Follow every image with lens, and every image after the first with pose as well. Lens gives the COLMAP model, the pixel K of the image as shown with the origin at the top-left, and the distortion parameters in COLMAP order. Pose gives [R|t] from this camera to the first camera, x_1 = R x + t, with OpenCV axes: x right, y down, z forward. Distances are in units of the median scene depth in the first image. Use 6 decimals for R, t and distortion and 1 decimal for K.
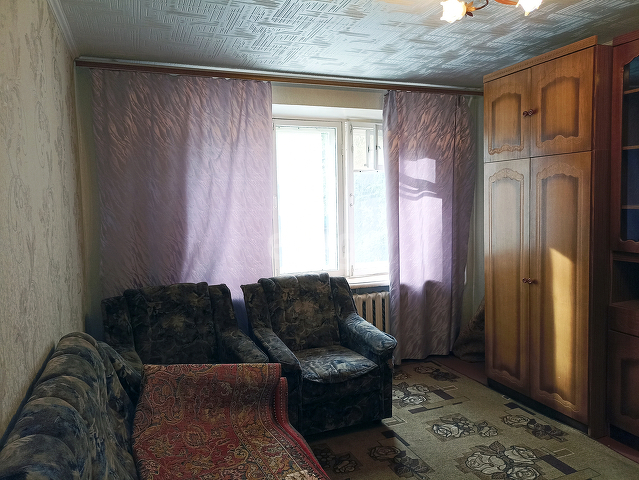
lens RADIAL K [[474.1, 0, 318.8], [0, 474.1, 238.0], [0, 0, 1]] dist [0.032055, 0.000679]
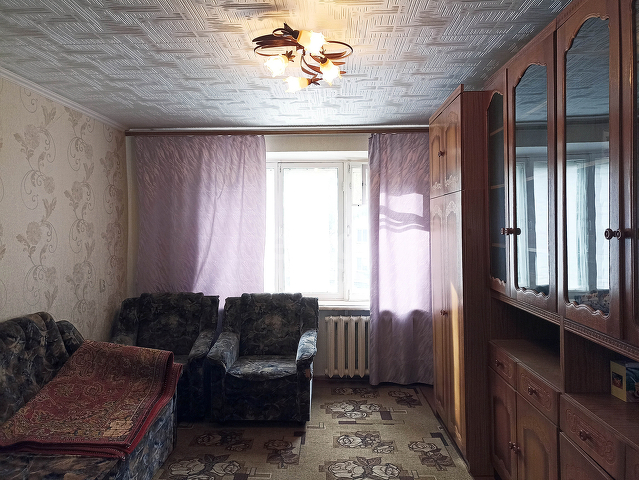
lens RADIAL K [[474.1, 0, 315.7], [0, 474.1, 237.1], [0, 0, 1]] dist [0.032055, 0.000679]
pose [[0.914696, 0.024887, -0.403375, 0.546650], [-0.048224, 0.997692, -0.047796, -0.010516], [0.401255, 0.063171, 0.913786, -0.061927]]
